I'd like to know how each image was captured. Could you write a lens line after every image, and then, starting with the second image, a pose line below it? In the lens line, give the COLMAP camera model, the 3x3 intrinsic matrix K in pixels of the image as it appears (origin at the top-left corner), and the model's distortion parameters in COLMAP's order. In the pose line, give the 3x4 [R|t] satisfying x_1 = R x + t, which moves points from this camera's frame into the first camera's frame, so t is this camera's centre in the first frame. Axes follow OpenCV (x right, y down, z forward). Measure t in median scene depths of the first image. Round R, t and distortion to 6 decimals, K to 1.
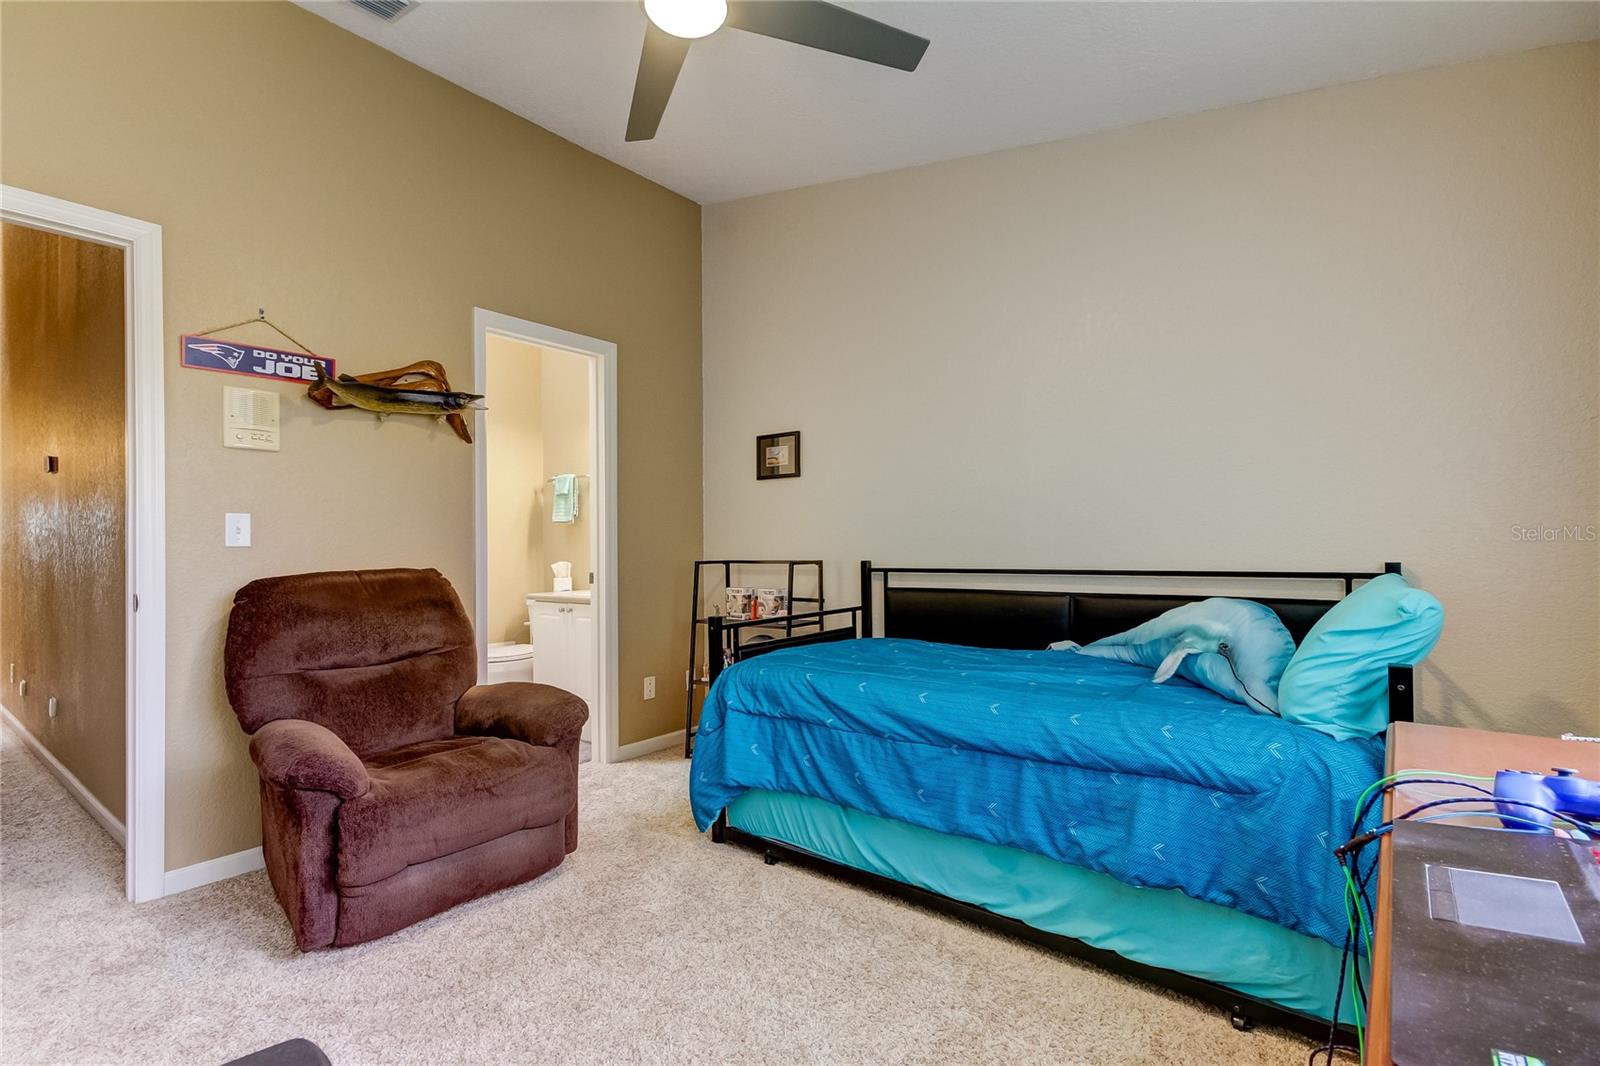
lens RADIAL K [[750.7, 0, 799.8], [0, 750.7, 543.7], [0, 0, 1]] dist [0.021281, -0.006698]
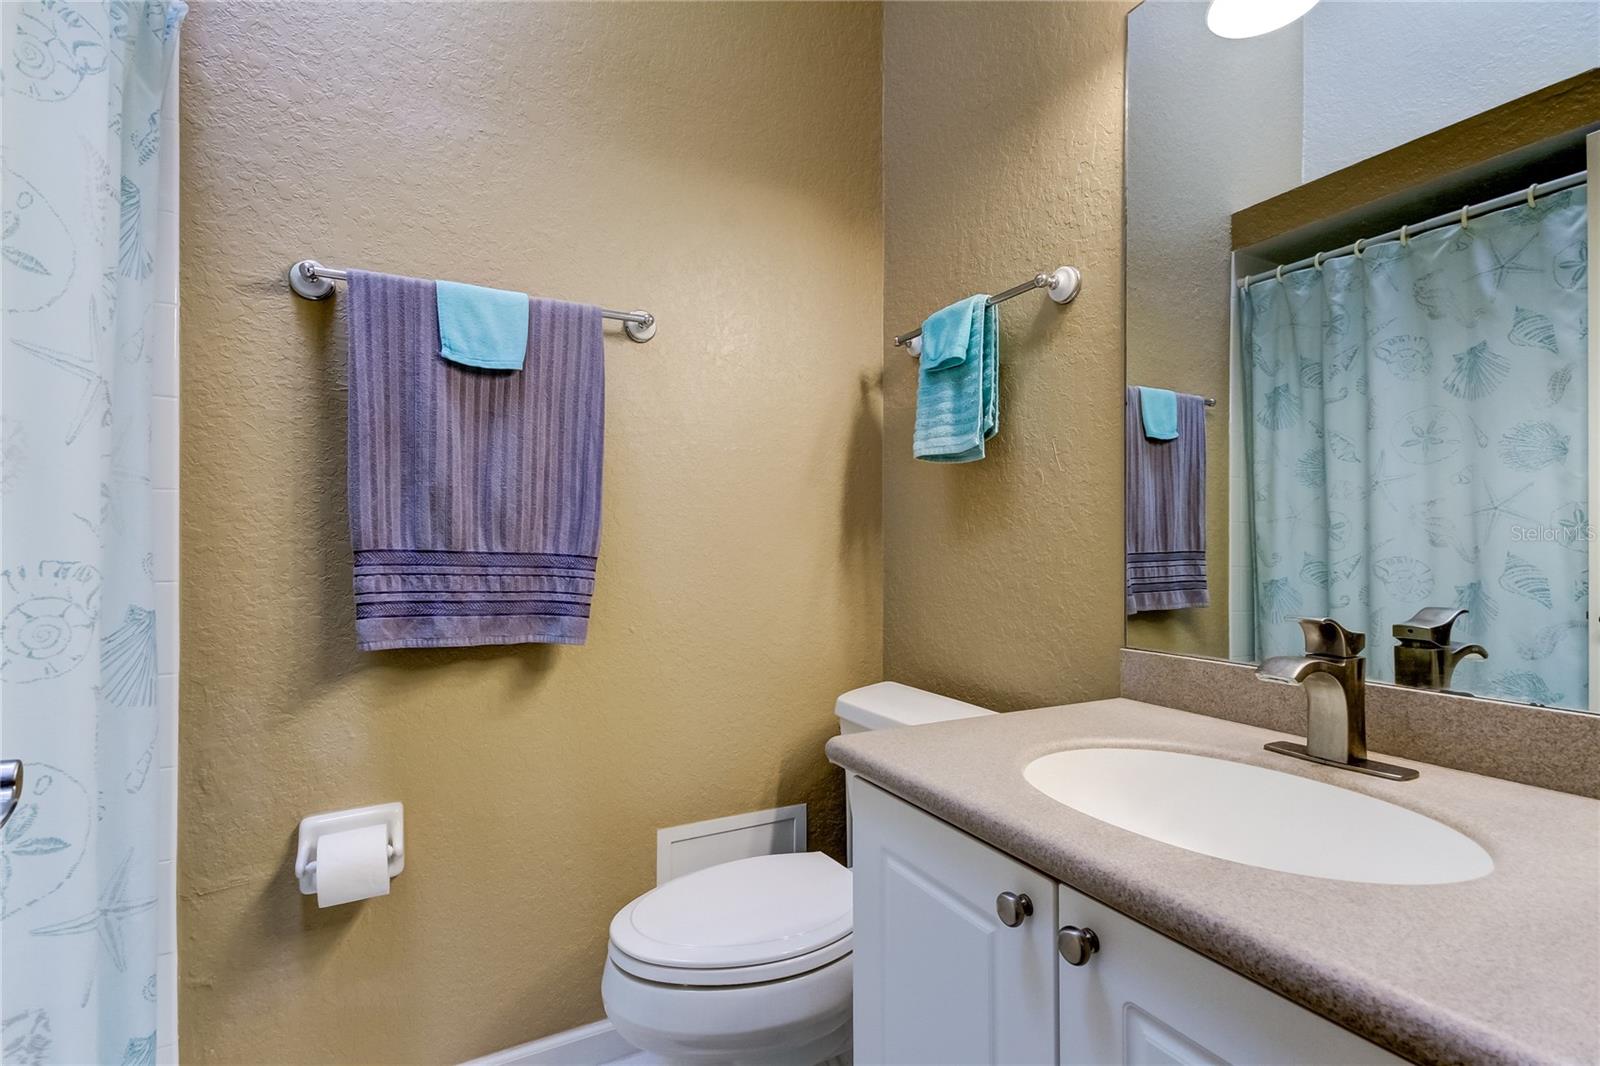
lens RADIAL K [[750.7, 0, 801.6], [0, 750.7, 534.9], [0, 0, 1]] dist [0.021281, -0.006698]
pose [[0.916133, 0.001597, -0.400870, -0.247399], [-0.002319, 0.999996, -0.001316, 0.004059], [0.400867, 0.002135, 0.916134, 0.697012]]
